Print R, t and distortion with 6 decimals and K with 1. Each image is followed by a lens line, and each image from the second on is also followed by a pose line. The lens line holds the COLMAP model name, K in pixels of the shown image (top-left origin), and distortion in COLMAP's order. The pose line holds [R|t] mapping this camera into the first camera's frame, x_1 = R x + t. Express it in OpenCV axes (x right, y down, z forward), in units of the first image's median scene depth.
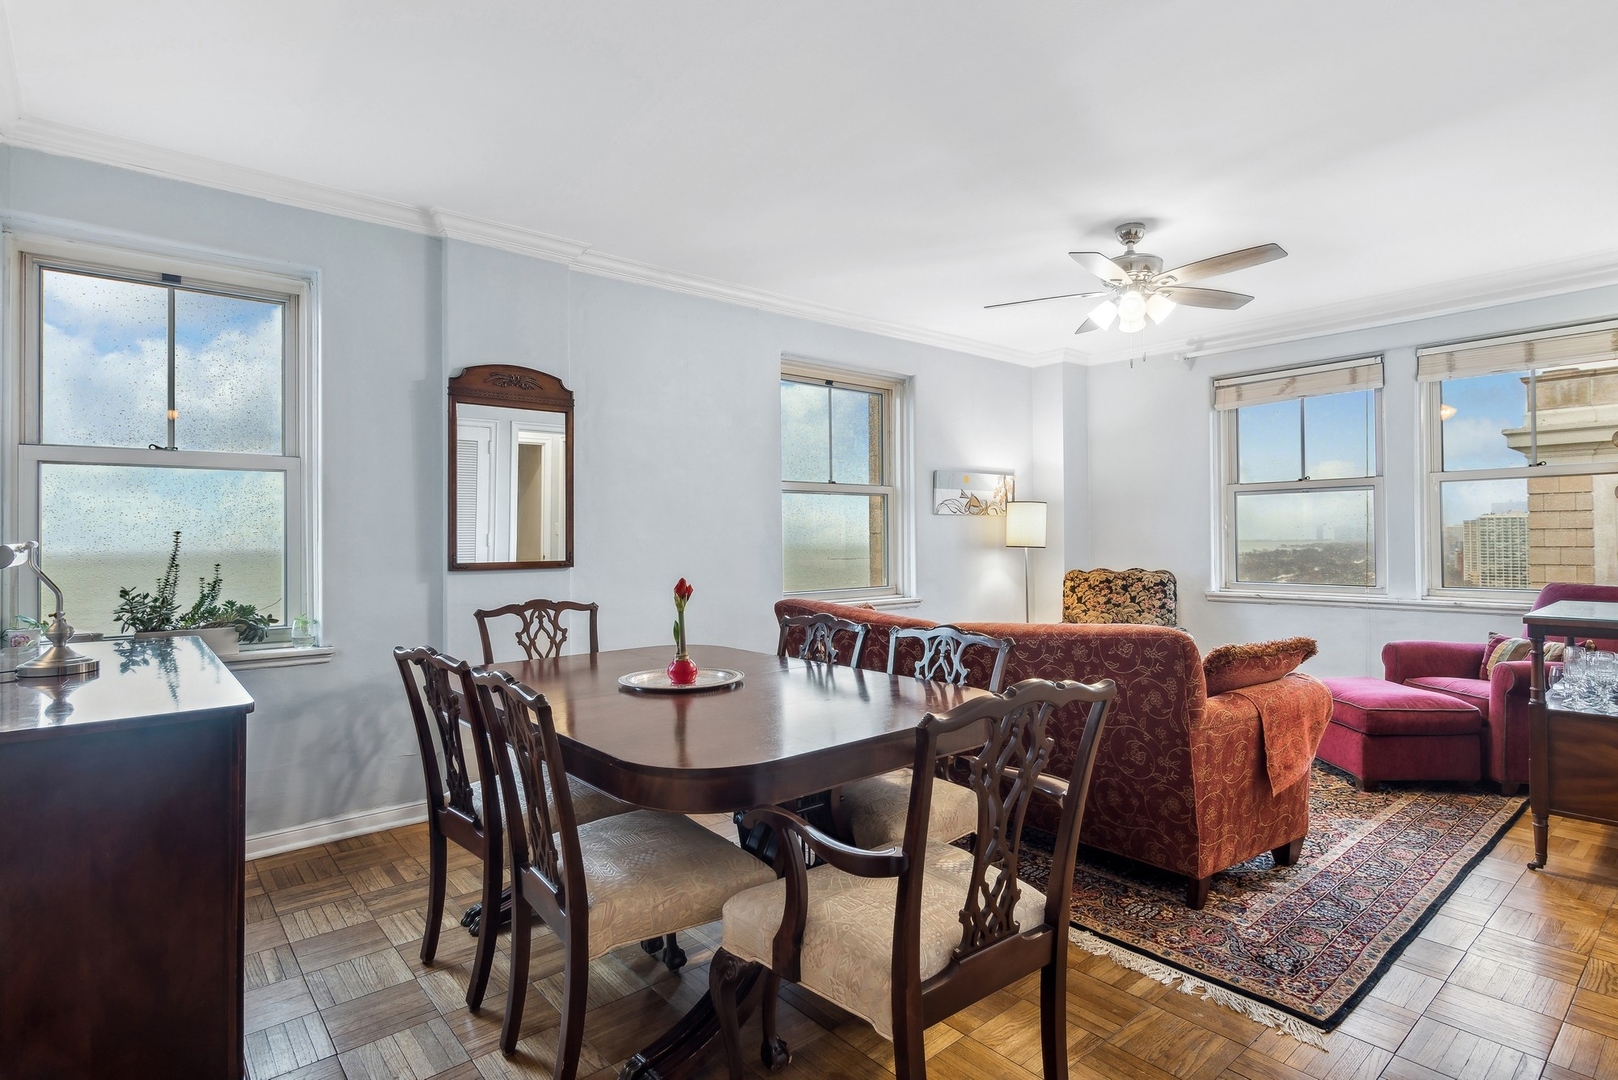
lens RADIAL K [[802.3, 0, 806.1], [0, 802.3, 531.6], [0, 0, 1]] dist [0.001368, 0.000042]
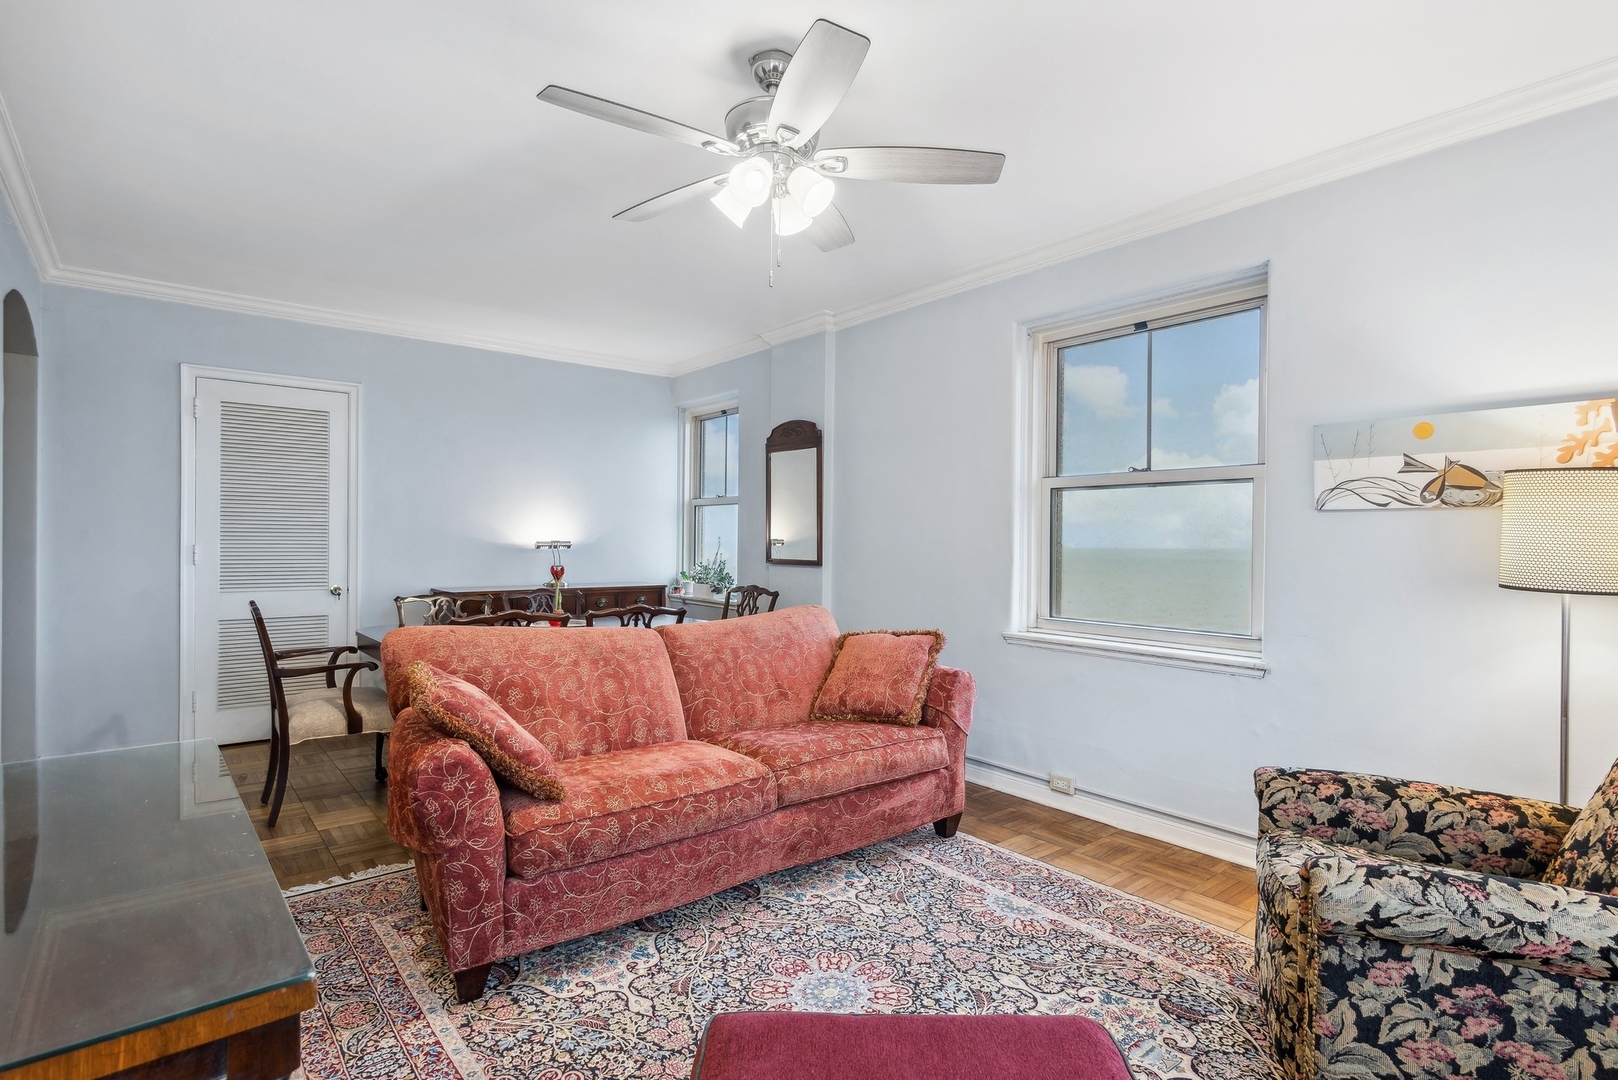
lens RADIAL K [[802.3, 0, 817.1], [0, 802.3, 542.4], [0, 0, 1]] dist [0.001368, 0.000042]
pose [[-0.001390, 0.014588, -0.999893, 1.004240], [-0.000295, 0.999894, 0.014588, -0.012162], [0.999999, 0.000315, -0.001386, 0.999336]]
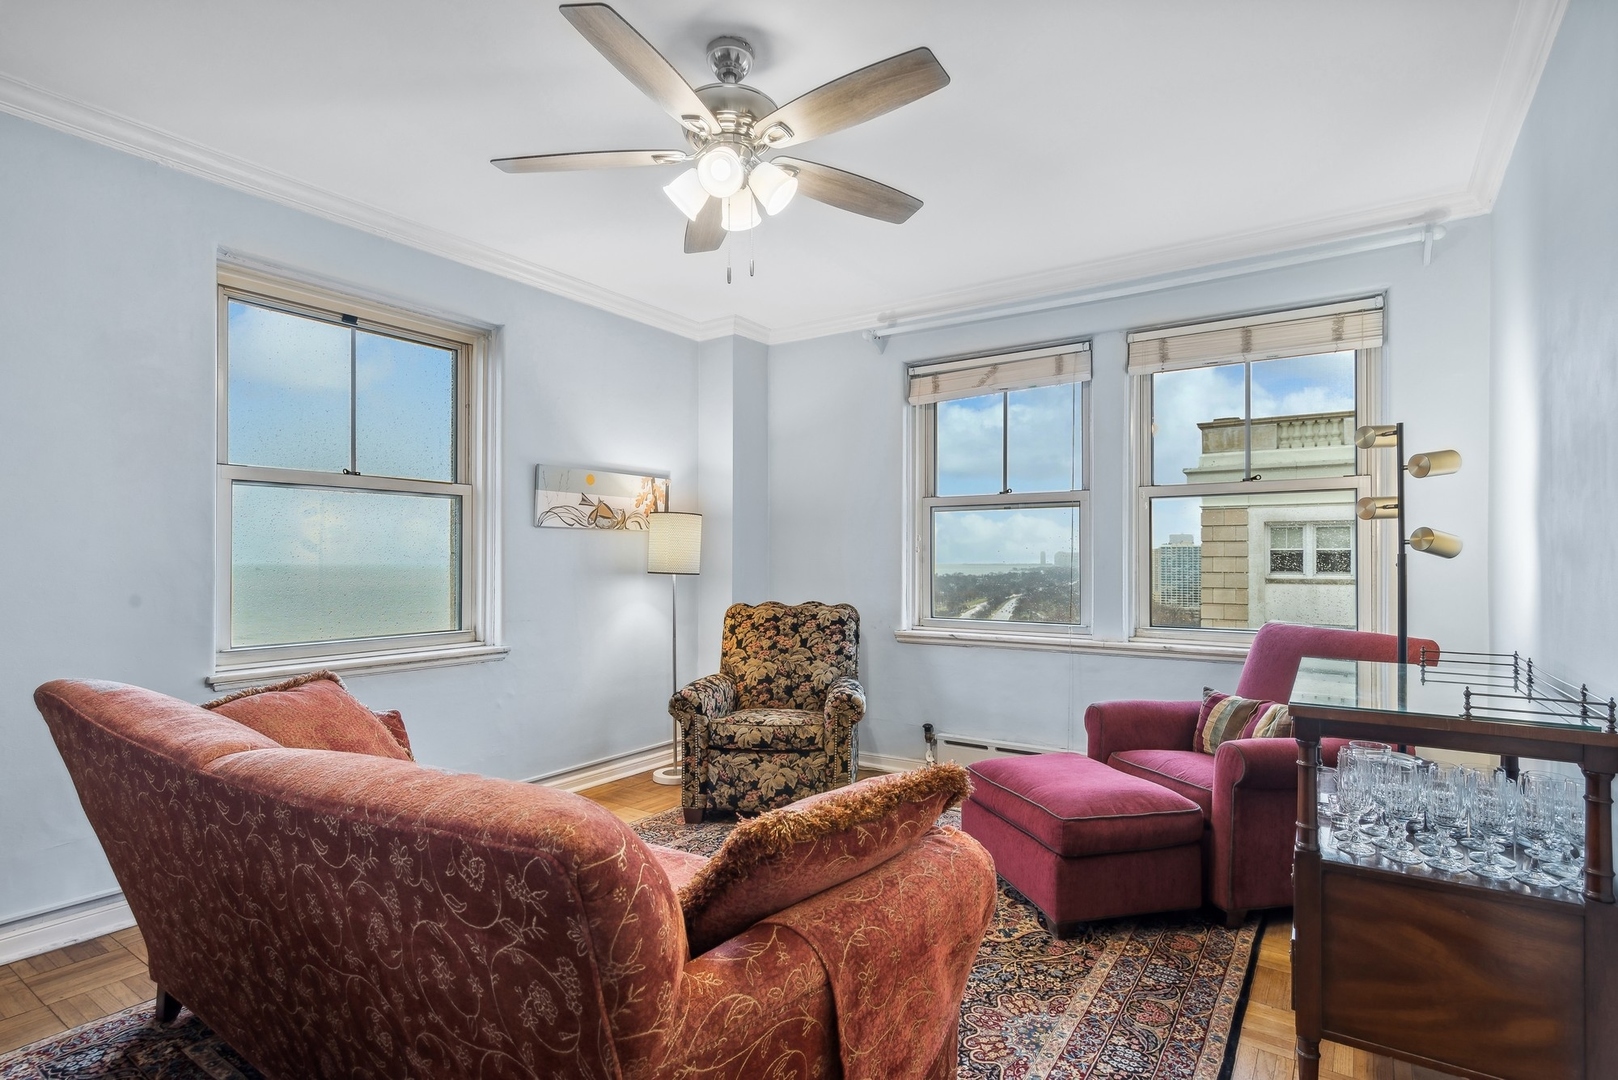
lens RADIAL K [[802.3, 0, 783.8], [0, 802.3, 554.4], [0, 0, 1]] dist [0.001368, 0.000042]
pose [[0.966930, 0.011780, 0.254769, 0.281995], [-0.012467, 0.999922, 0.001084, -0.000676], [-0.254737, -0.004225, 0.967001, 0.387424]]
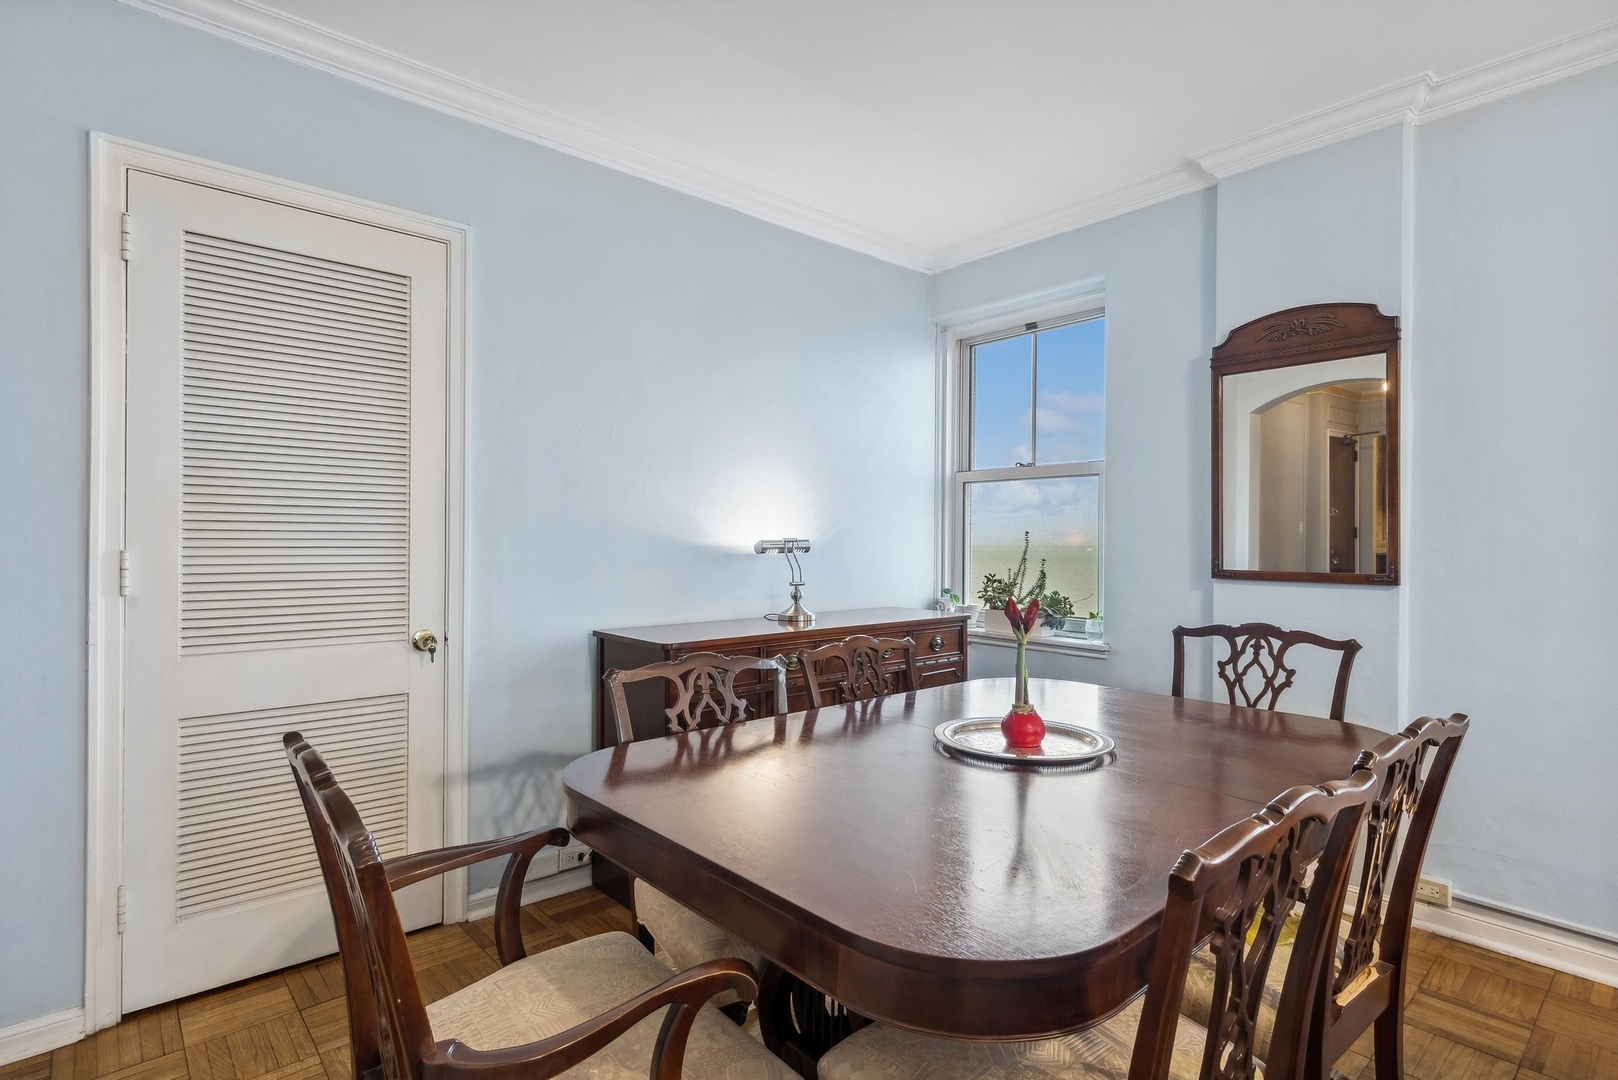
lens RADIAL K [[802.3, 0, 813.8], [0, 802.3, 536.3], [0, 0, 1]] dist [0.001368, 0.000042]
pose [[0.031725, 0.005847, -0.999480, 0.349352], [0.003608, 0.999976, 0.005964, -0.001117], [0.999490, -0.003795, 0.031703, 0.506037]]
